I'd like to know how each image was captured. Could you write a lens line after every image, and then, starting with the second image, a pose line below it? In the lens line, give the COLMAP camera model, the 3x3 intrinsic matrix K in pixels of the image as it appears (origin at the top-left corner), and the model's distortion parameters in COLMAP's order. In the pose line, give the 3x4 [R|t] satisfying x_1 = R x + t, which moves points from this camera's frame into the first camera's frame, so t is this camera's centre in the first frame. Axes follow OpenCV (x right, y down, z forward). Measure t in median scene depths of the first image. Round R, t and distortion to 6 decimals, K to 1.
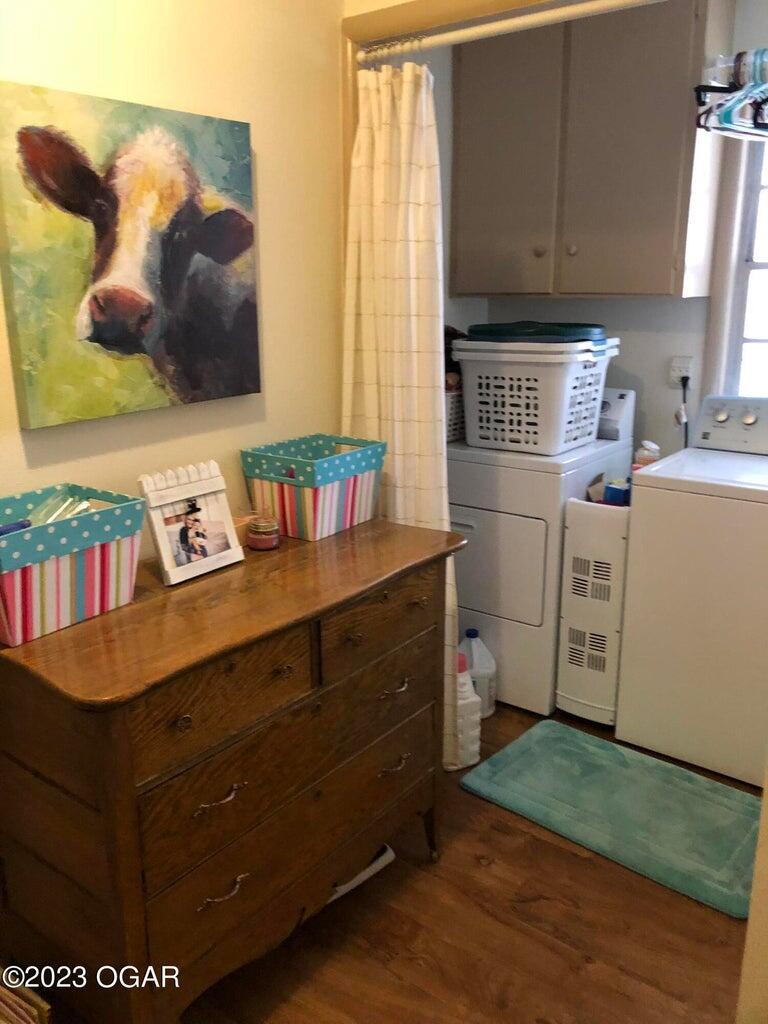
lens RADIAL K [[841.5, 0, 384.0], [0, 841.5, 512.0], [0, 0, 1]] dist [0.011631, 0.004700]
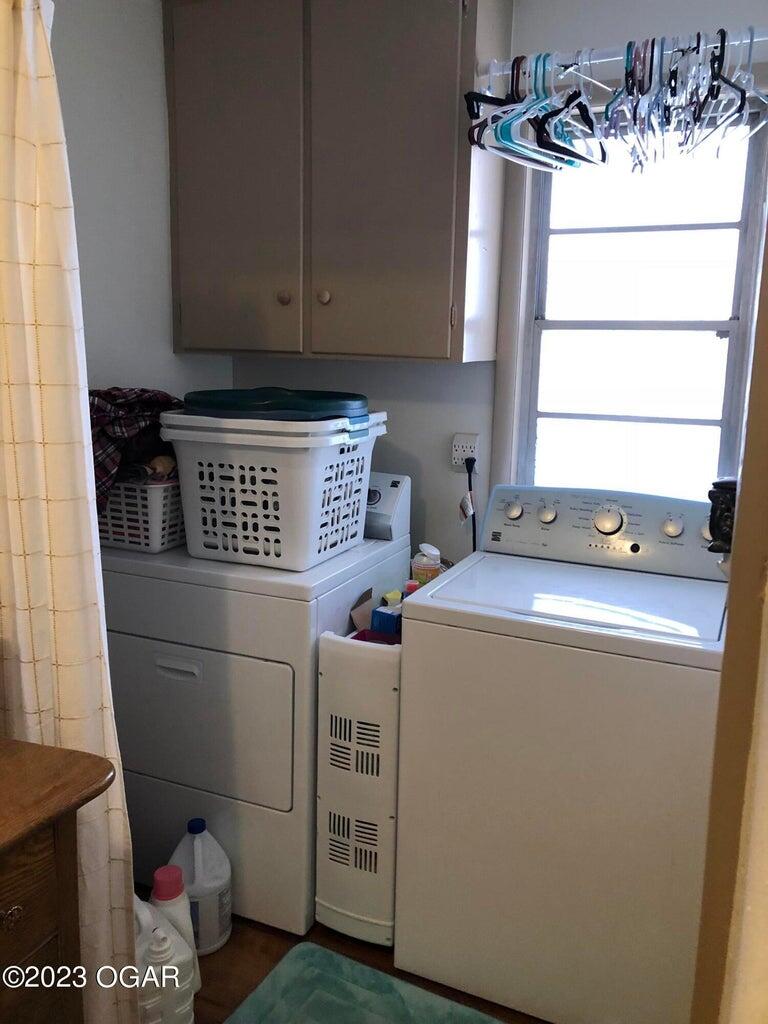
lens RADIAL K [[828.2, 0, 384.0], [0, 828.2, 512.0], [0, 0, 1]] dist [0.062373, -0.111365]
pose [[0.974715, -0.018353, 0.222696, 0.109938], [0.030840, 0.998133, -0.052722, -0.077915], [-0.221312, 0.058257, 0.973461, 0.275349]]
